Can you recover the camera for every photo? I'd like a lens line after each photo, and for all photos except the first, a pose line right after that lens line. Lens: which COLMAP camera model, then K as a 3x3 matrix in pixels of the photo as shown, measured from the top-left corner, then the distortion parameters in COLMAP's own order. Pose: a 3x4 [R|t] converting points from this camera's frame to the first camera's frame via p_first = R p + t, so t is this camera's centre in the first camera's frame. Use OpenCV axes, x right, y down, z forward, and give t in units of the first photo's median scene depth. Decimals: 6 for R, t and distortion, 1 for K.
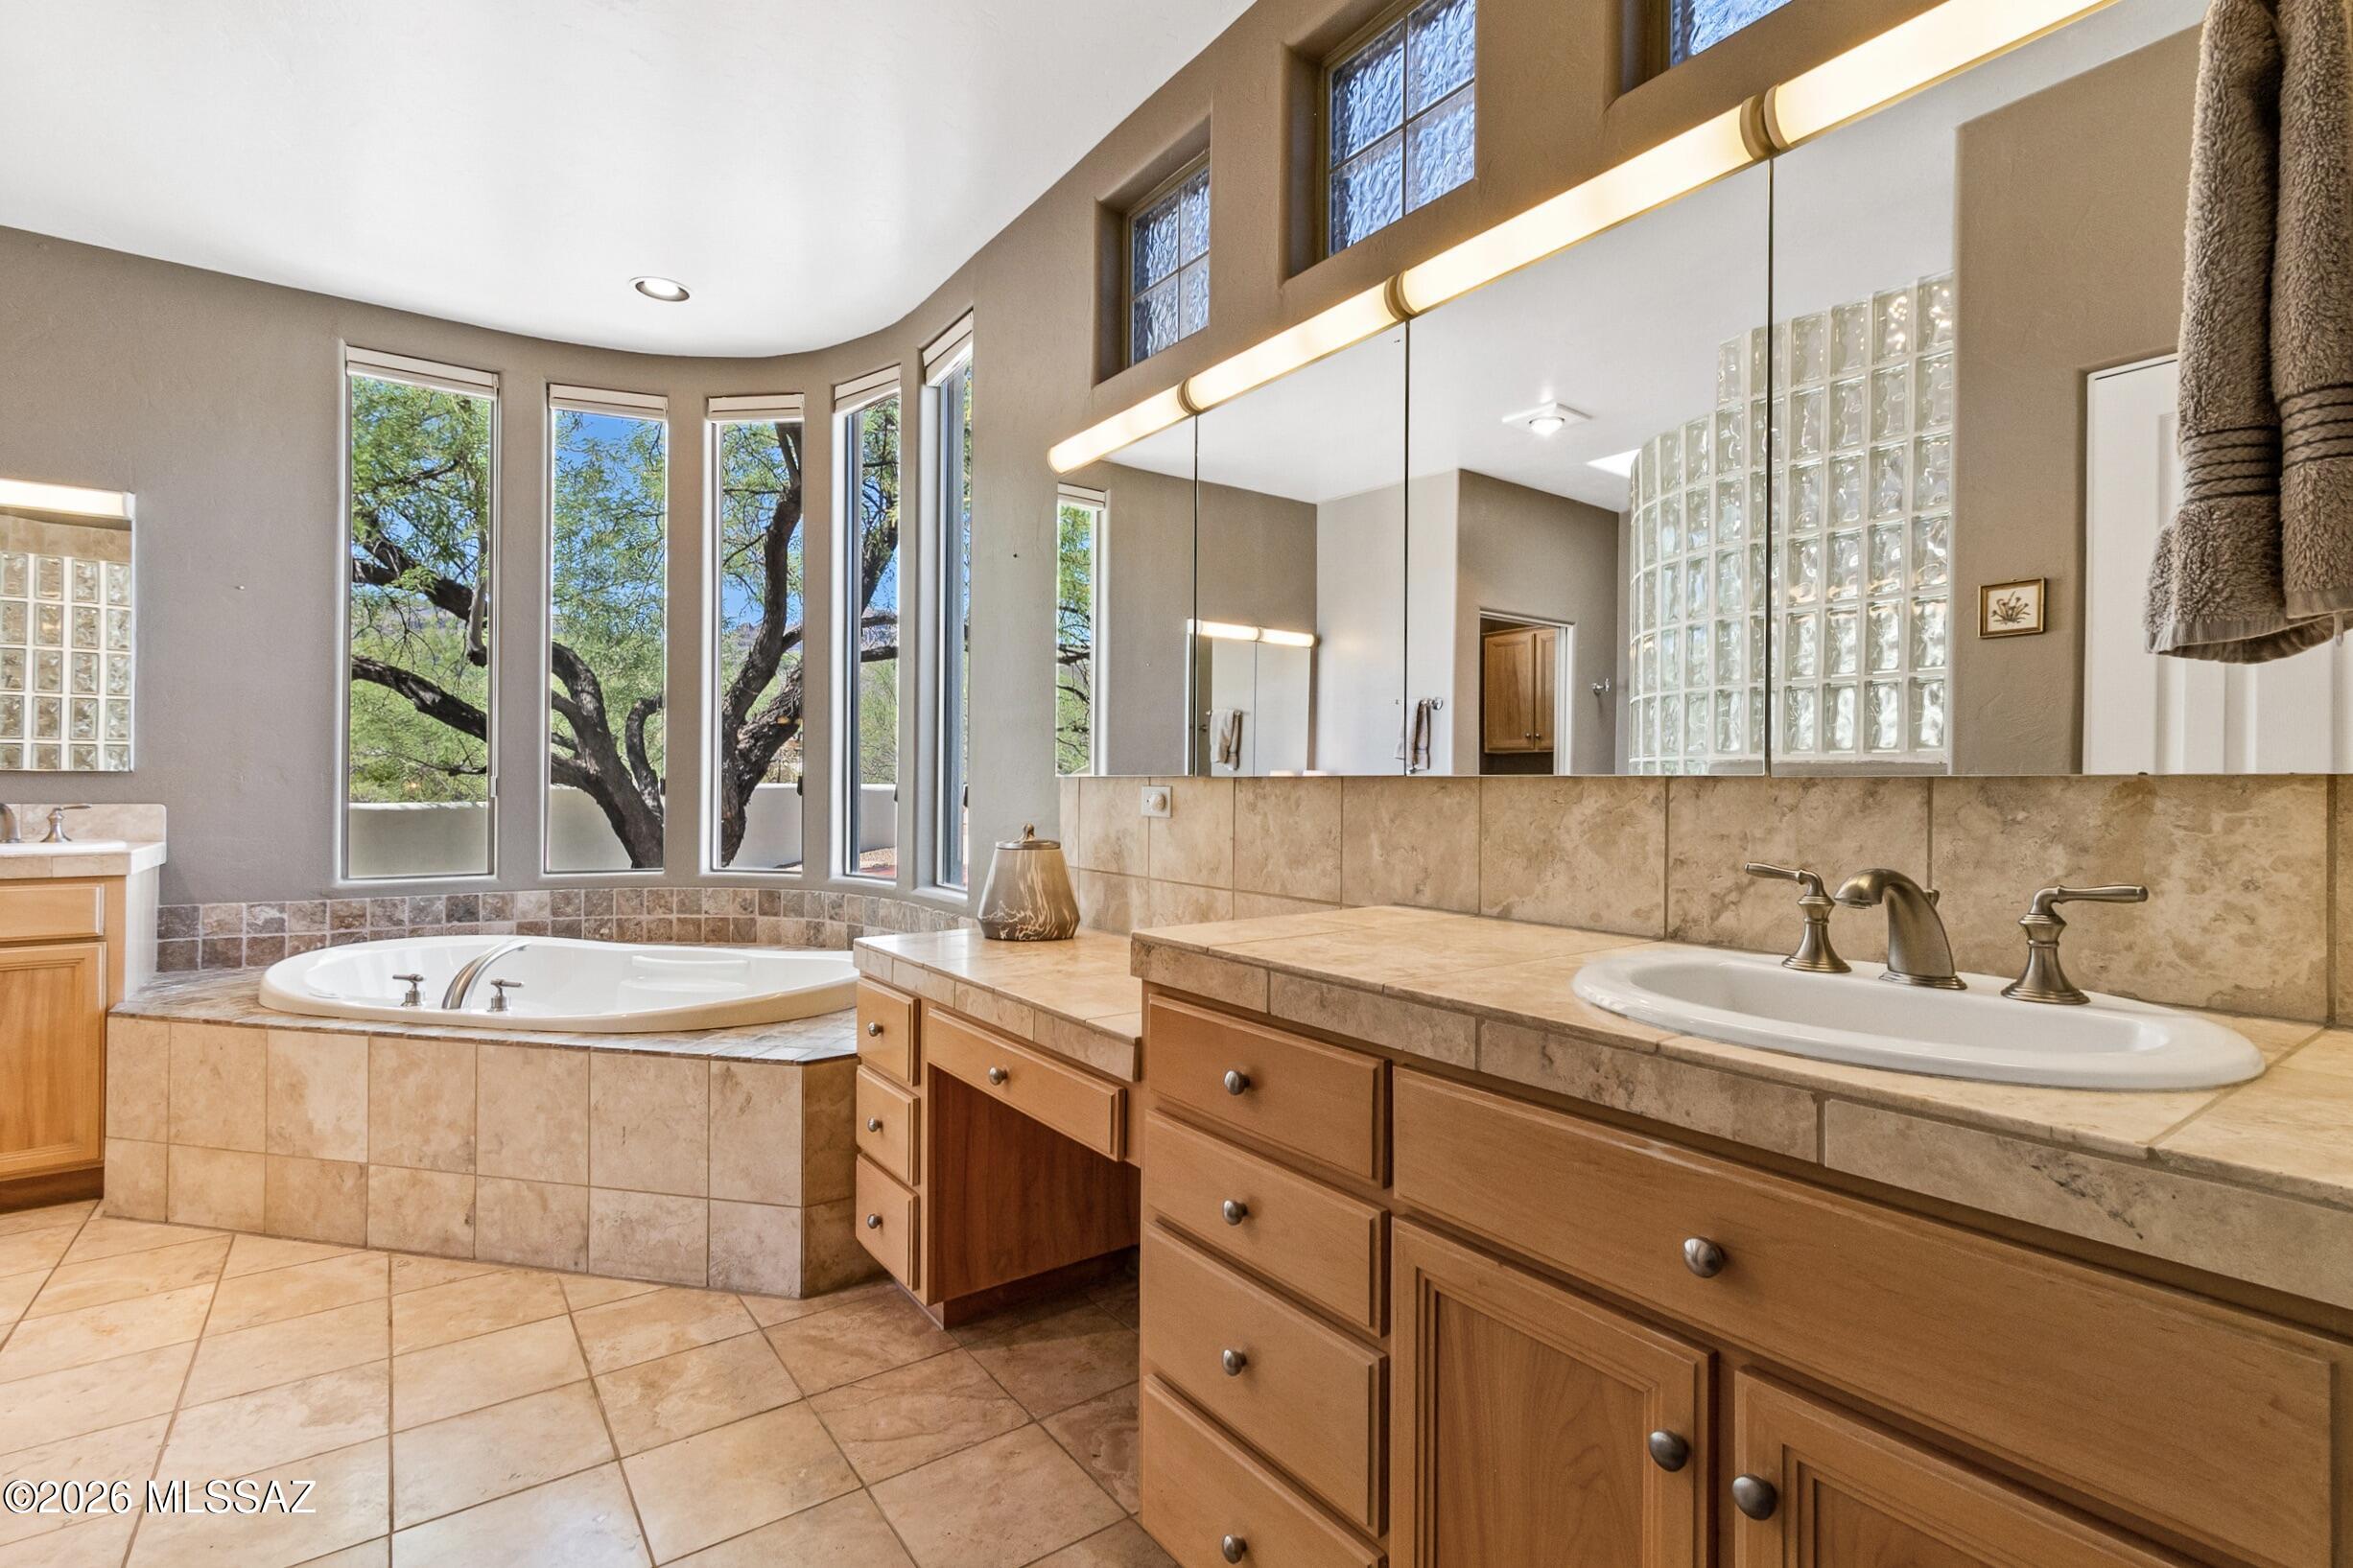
lens RADIAL K [[1076.6, 0, 1167.4], [0, 1076.6, 783.8], [0, 0, 1]] dist [-0.000660, -0.000494]
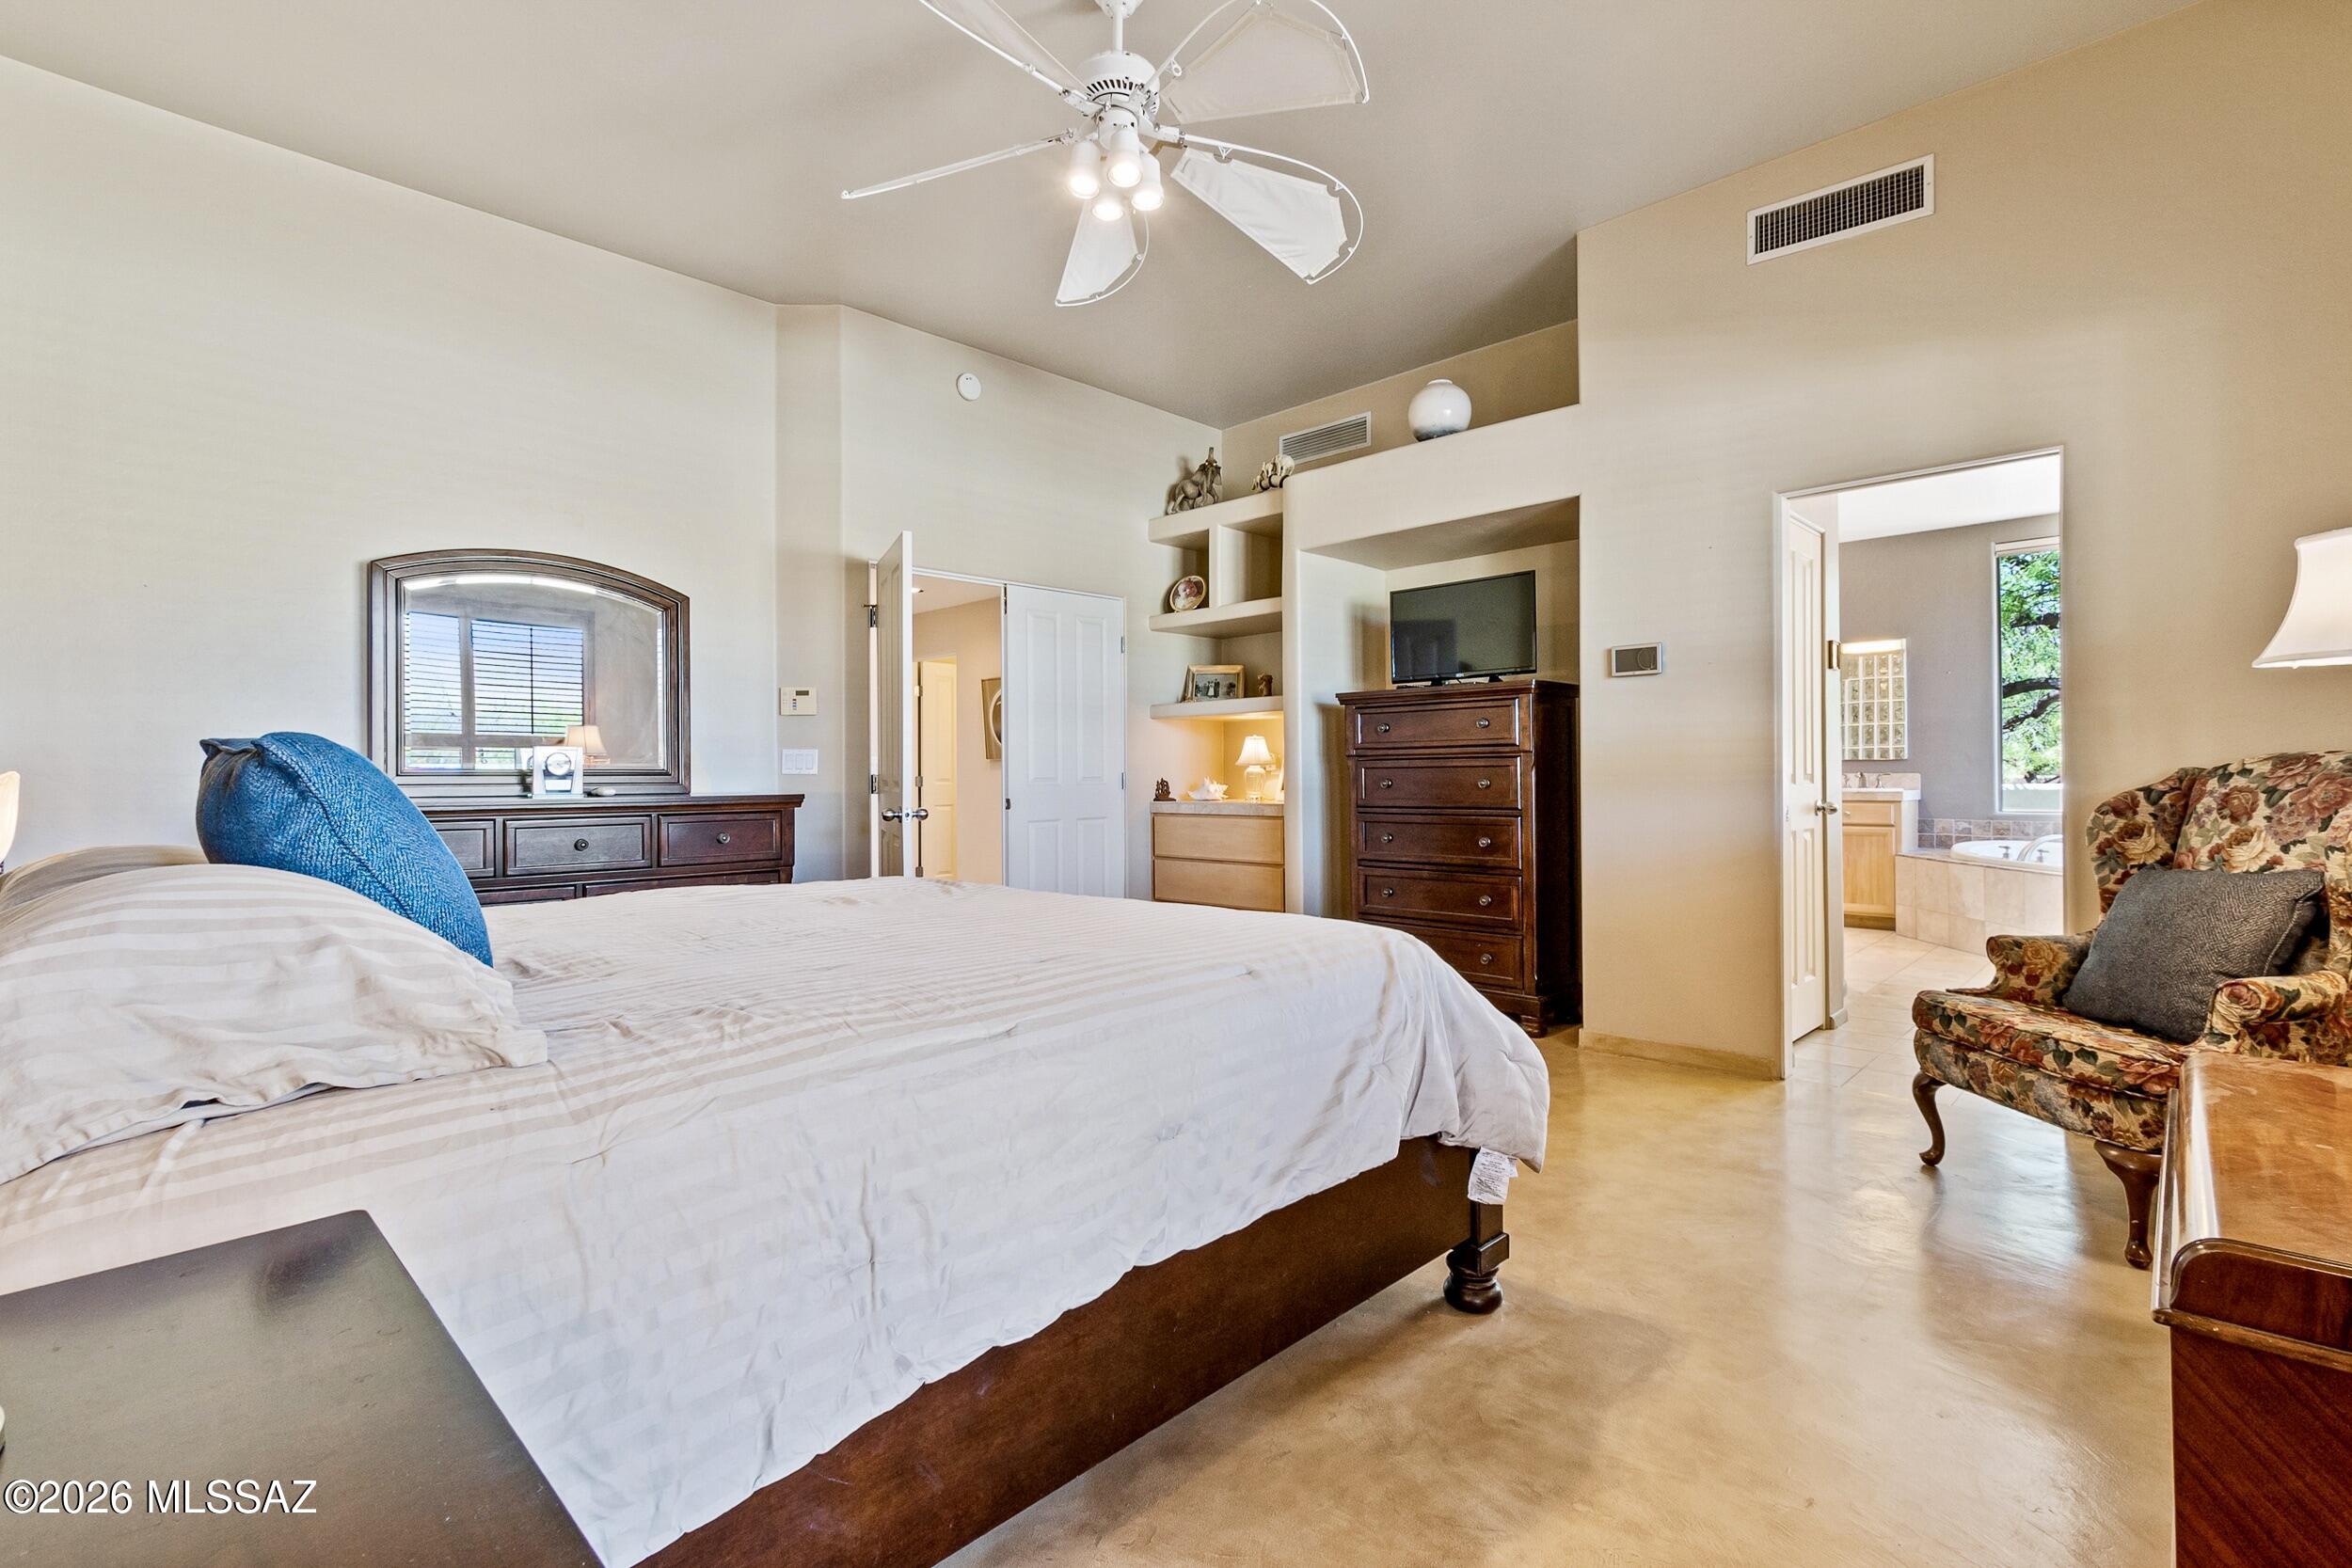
lens RADIAL K [[1076.2, 0, 1169.8], [0, 1076.2, 776.0], [0, 0, 1]] dist [-0.000660, -0.000494]
pose [[0.158352, -0.009004, -0.987342, 1.162445], [0.011740, 0.999905, -0.007236, 0.025143], [0.987313, -0.010445, 0.158442, -1.012741]]
